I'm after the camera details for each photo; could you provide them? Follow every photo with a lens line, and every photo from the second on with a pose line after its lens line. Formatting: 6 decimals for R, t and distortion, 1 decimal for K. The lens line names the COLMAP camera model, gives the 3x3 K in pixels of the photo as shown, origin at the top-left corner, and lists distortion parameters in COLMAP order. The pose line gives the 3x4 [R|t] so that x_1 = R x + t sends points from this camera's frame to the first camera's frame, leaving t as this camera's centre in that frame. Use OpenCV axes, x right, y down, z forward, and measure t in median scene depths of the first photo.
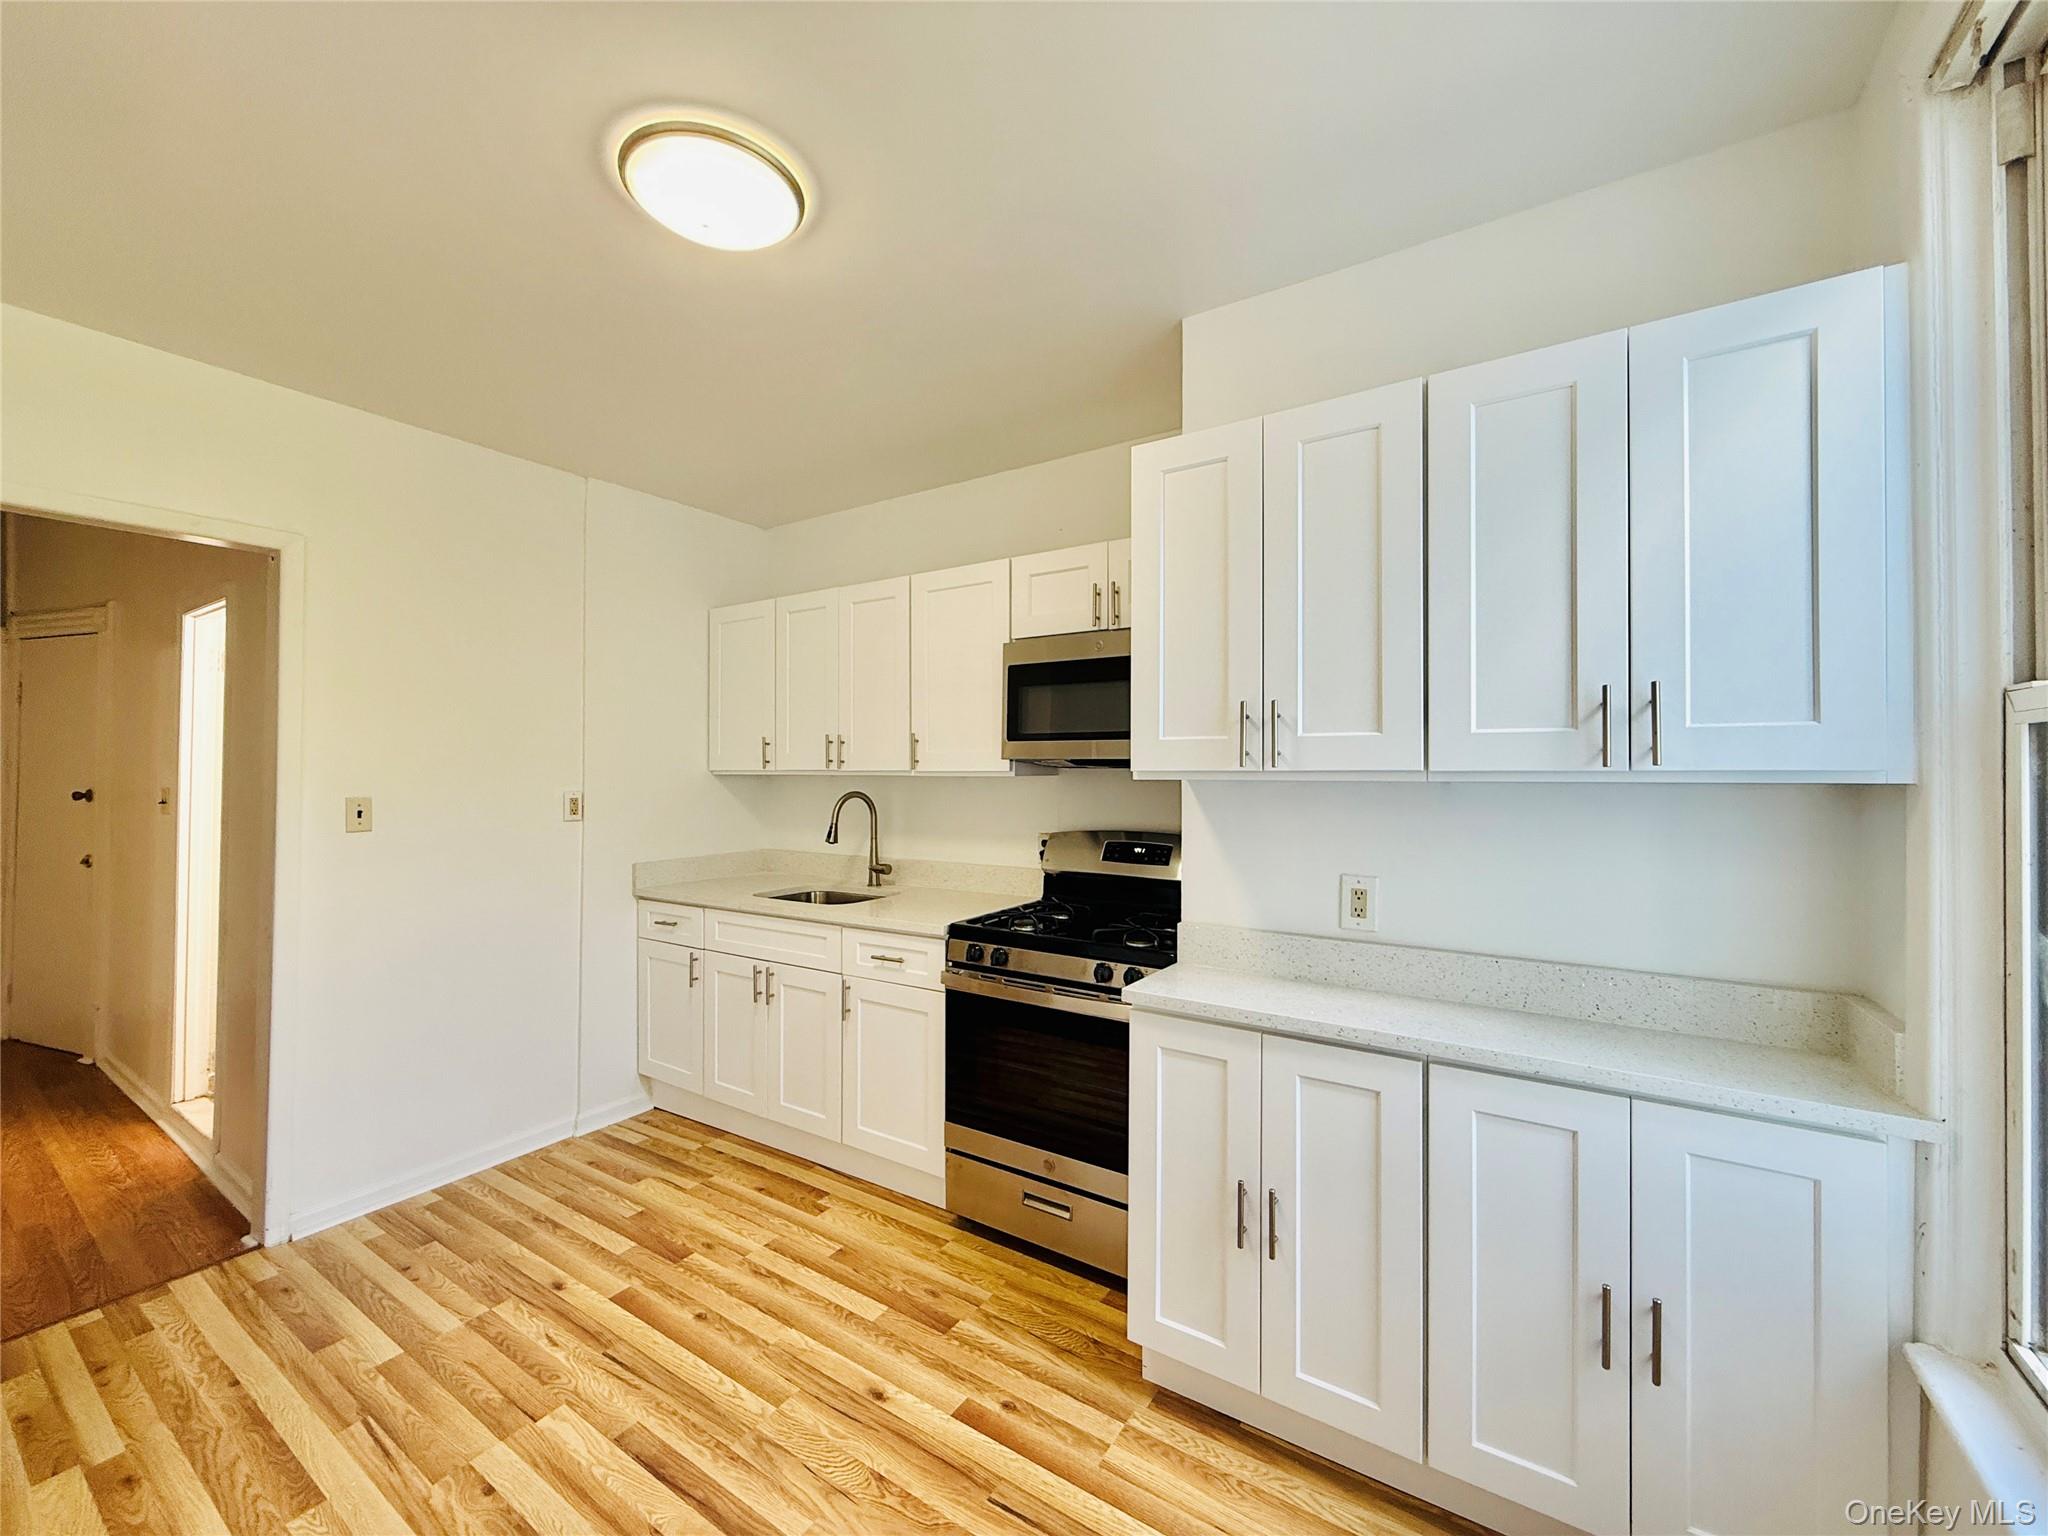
lens RADIAL K [[813.4, 0, 1024.0], [0, 813.4, 773.6], [0, 0, 1]] dist [-0.001643, -0.000007]
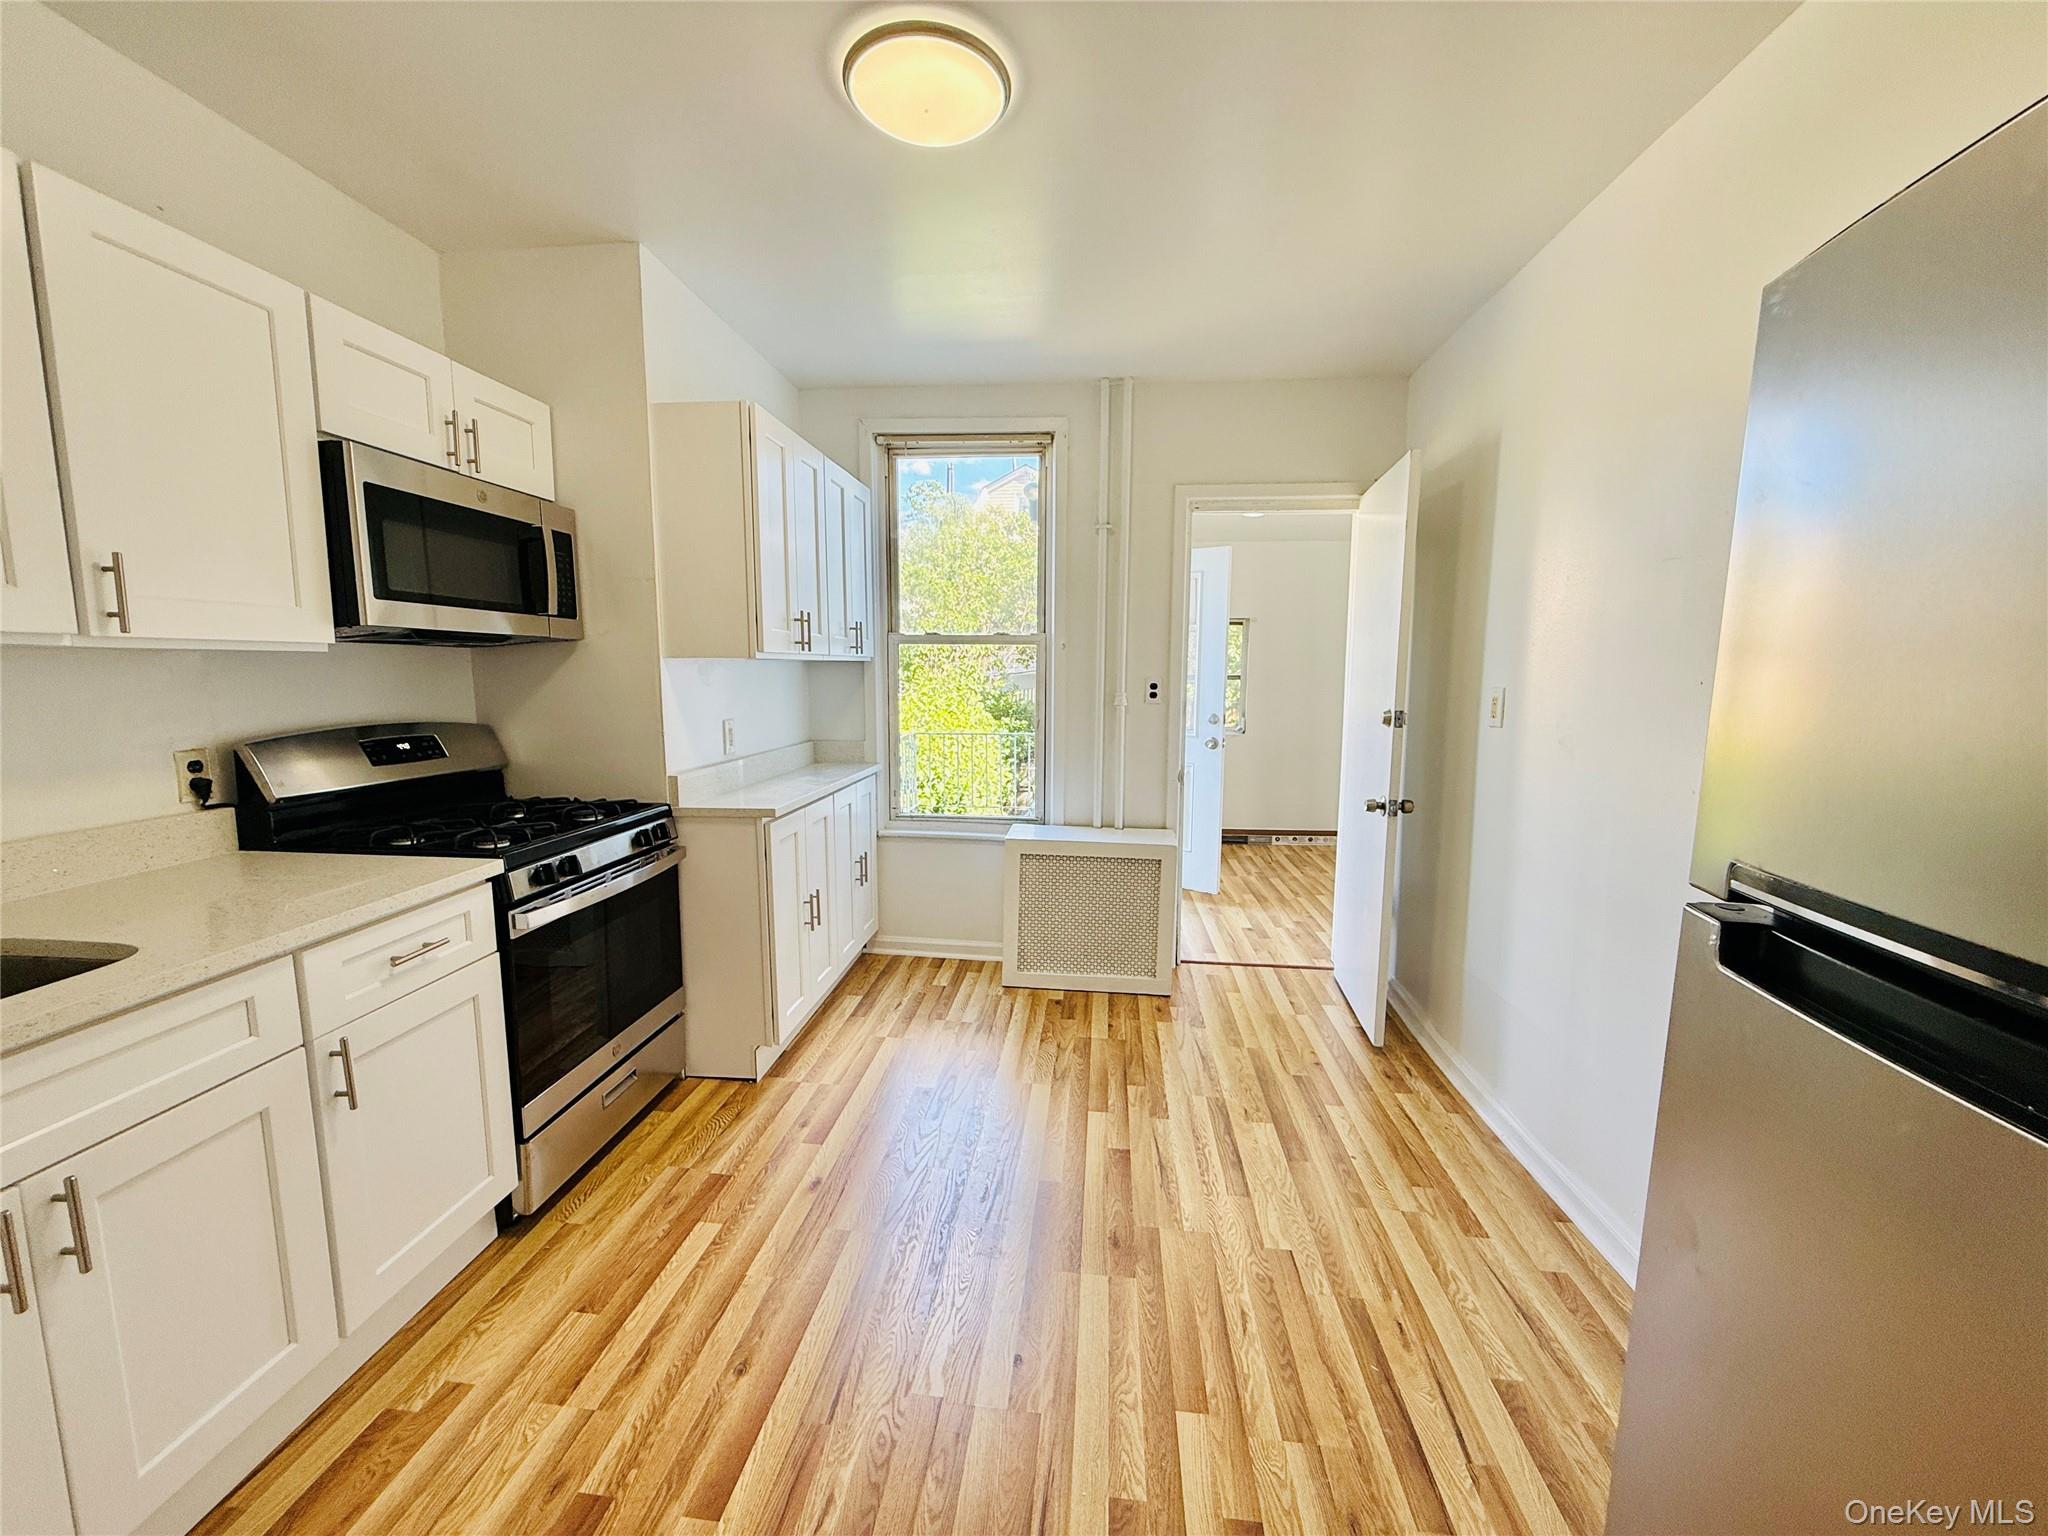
lens RADIAL K [[813.4, 0, 1024.7], [0, 813.4, 765.3], [0, 0, 1]] dist [-0.001643, -0.000007]
pose [[-0.463902, -0.114654, 0.878436, -1.089868], [-0.008814, 0.992138, 0.124840, 0.009954], [-0.885843, 0.050171, -0.461265, 1.054370]]
